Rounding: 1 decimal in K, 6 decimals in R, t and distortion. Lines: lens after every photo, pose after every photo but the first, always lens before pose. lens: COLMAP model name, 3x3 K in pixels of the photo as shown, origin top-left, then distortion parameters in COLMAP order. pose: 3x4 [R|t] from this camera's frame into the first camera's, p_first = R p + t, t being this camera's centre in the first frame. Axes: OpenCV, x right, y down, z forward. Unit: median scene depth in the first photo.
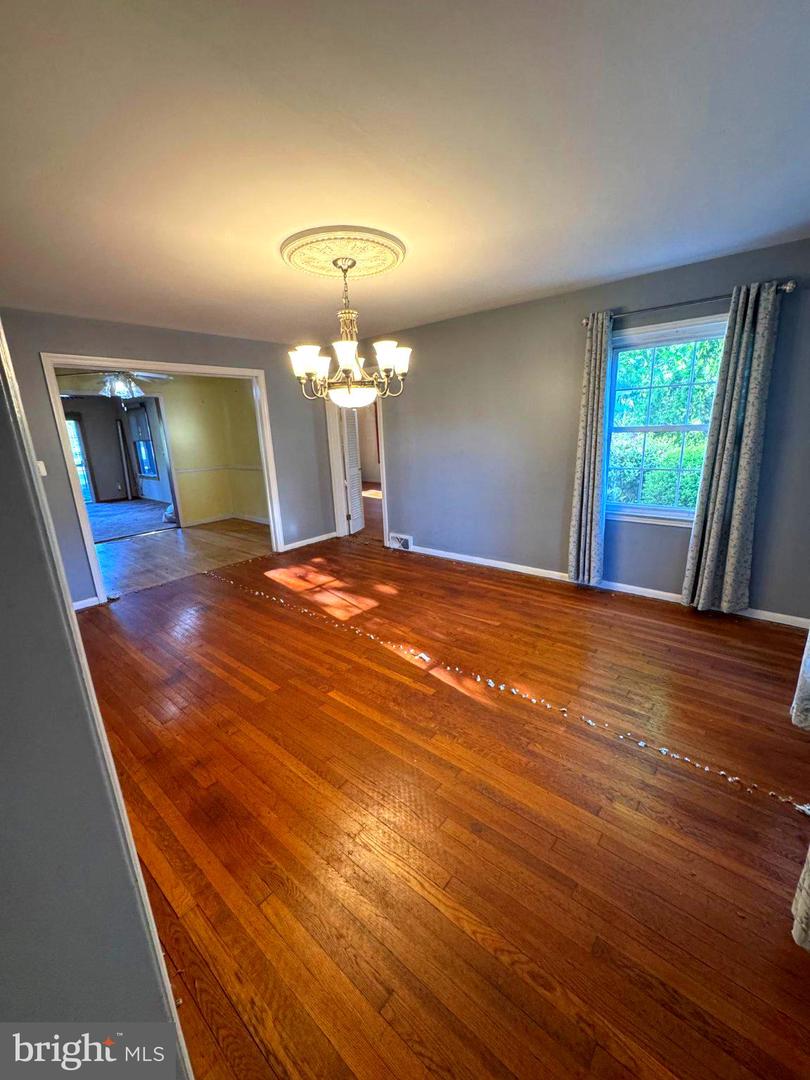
lens RADIAL K [[433.5, 0, 405.0], [0, 433.5, 540.0], [0, 0, 1]] dist [-0.001347, 0.000262]
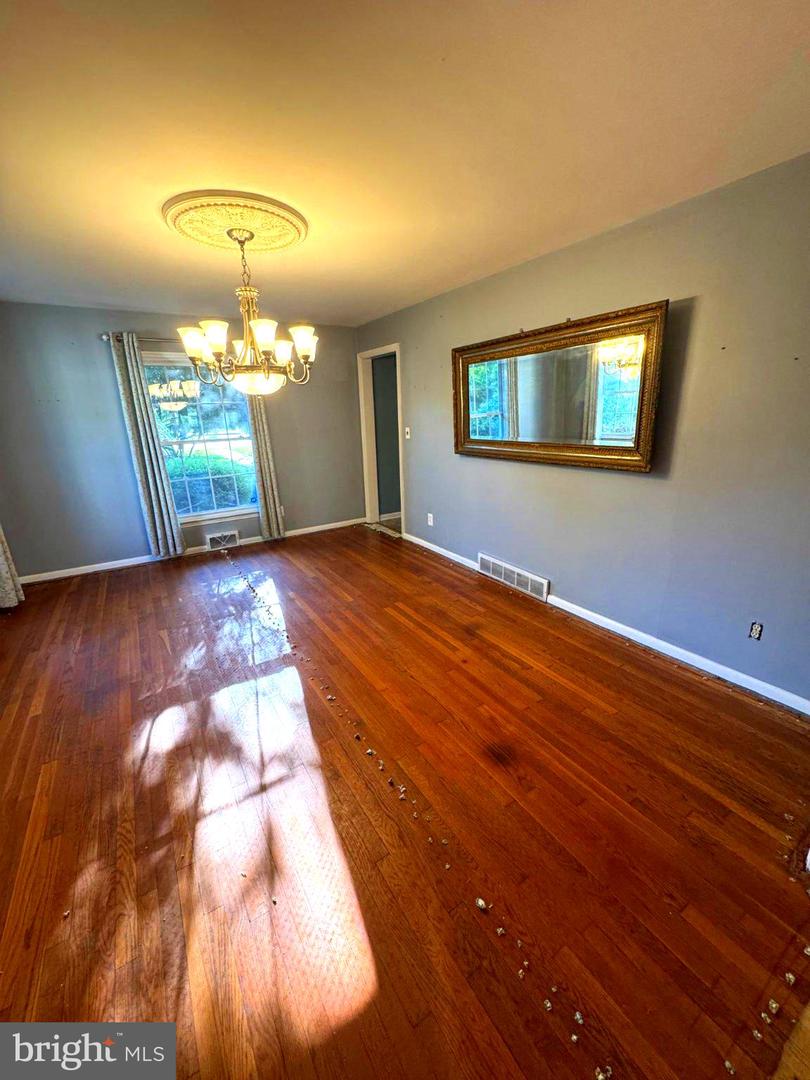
lens RADIAL K [[433.5, 0, 405.0], [0, 433.5, 540.0], [0, 0, 1]] dist [-0.001347, 0.000262]
pose [[-0.948266, -0.023807, 0.316583, -0.533876], [0.144210, 0.856072, 0.496330, -0.339742], [-0.282834, 0.516308, -0.808351, 1.362331]]
